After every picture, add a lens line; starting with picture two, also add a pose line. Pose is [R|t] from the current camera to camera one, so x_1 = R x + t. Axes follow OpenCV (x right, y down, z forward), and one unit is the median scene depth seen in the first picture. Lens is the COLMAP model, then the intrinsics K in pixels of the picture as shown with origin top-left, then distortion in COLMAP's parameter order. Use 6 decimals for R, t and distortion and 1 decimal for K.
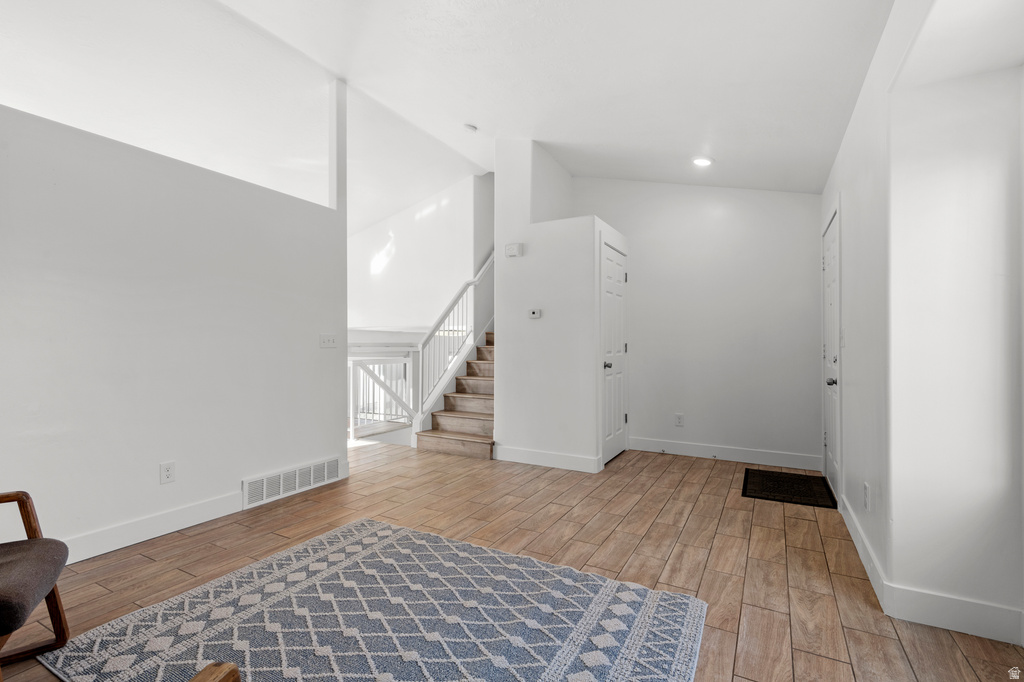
lens RADIAL K [[444.4, 0, 512.0], [0, 444.4, 341.0], [0, 0, 1]] dist [0.000602, -0.000045]
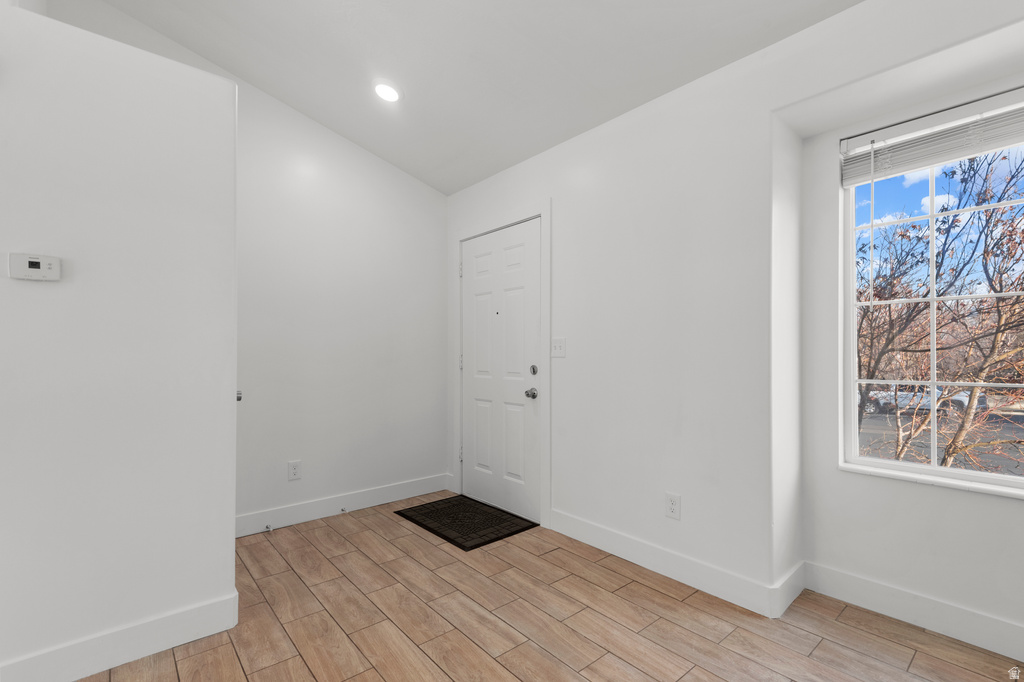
lens RADIAL K [[459.4, 0, 507.2], [0, 459.4, 348.4], [0, 0, 1]] dist [0.014936, -0.000492]
pose [[0.357298, 0.013460, 0.933893, -0.221993], [-0.004703, 0.999909, -0.012613, 0.008498], [-0.933978, 0.000115, 0.357329, 0.701506]]
